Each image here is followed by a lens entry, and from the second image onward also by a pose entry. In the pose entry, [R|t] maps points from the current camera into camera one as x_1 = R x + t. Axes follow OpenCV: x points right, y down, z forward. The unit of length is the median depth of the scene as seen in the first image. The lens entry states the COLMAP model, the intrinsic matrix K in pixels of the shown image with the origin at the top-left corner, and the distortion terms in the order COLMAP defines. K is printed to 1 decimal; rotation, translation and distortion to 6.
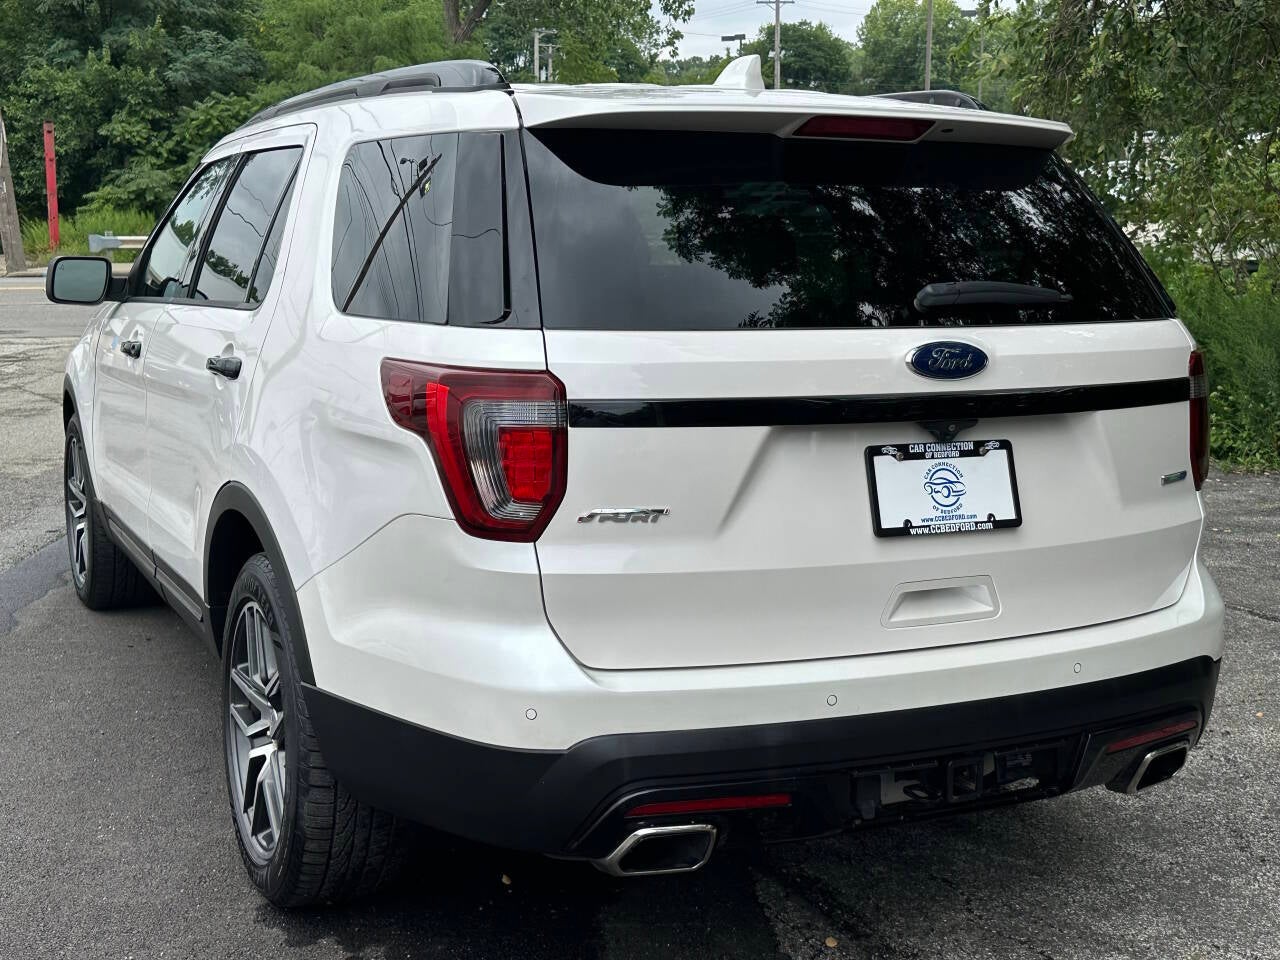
lens RADIAL K [[1608.6, 0, 640.0], [0, 1608.6, 480.0], [0, 0, 1]] dist [0.232499, -0.580360]
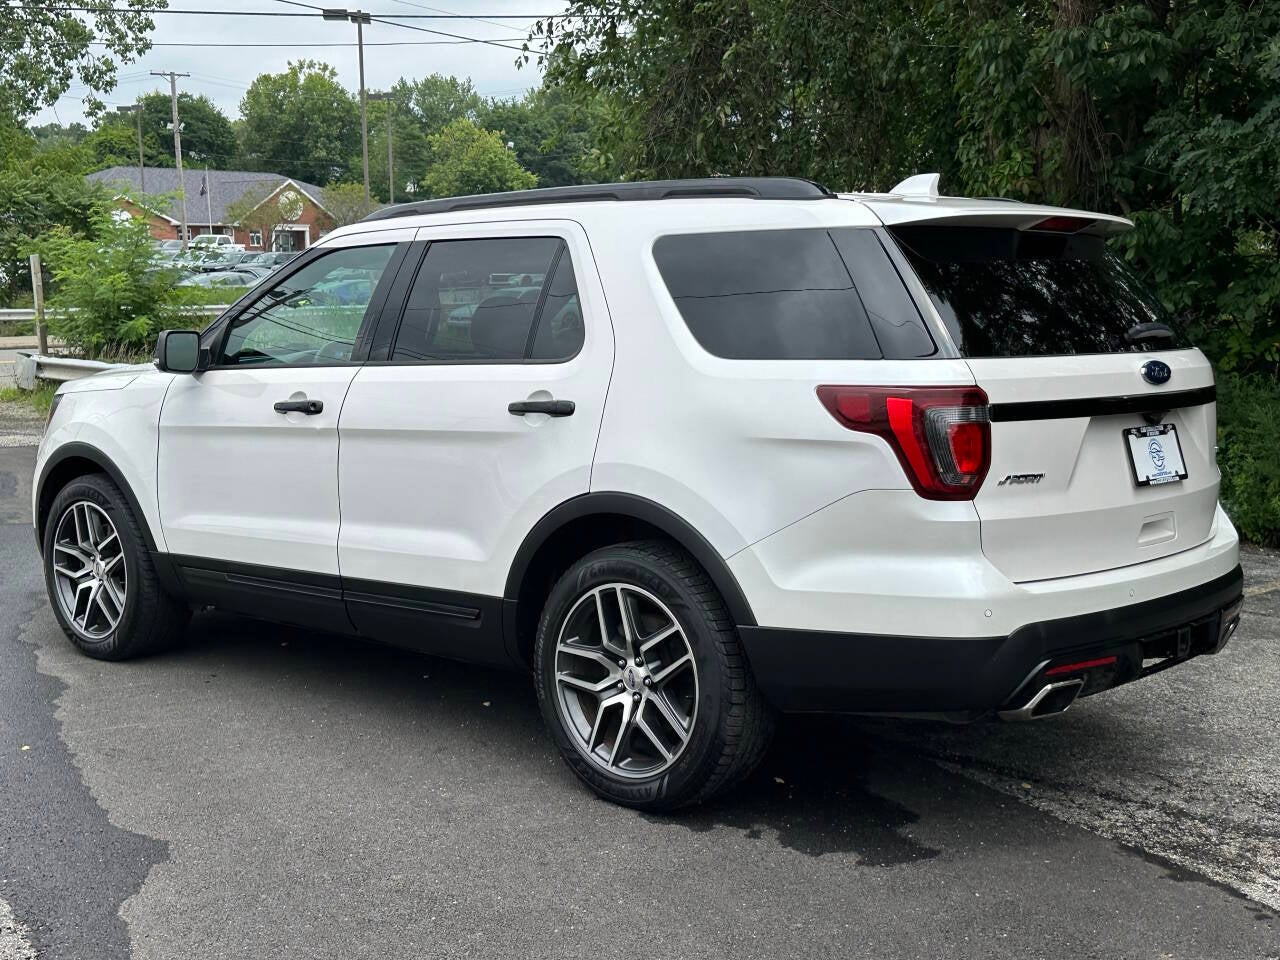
lens RADIAL K [[1631.3, 0, 625.8], [0, 1631.3, 475.8], [0, 0, 1]] dist [0.235419, -0.608470]
pose [[0.926451, -0.054524, 0.372445, -0.823560], [0.072387, 0.996792, -0.034137, 0.039617], [-0.369389, 0.058587, 0.927426, -0.263883]]
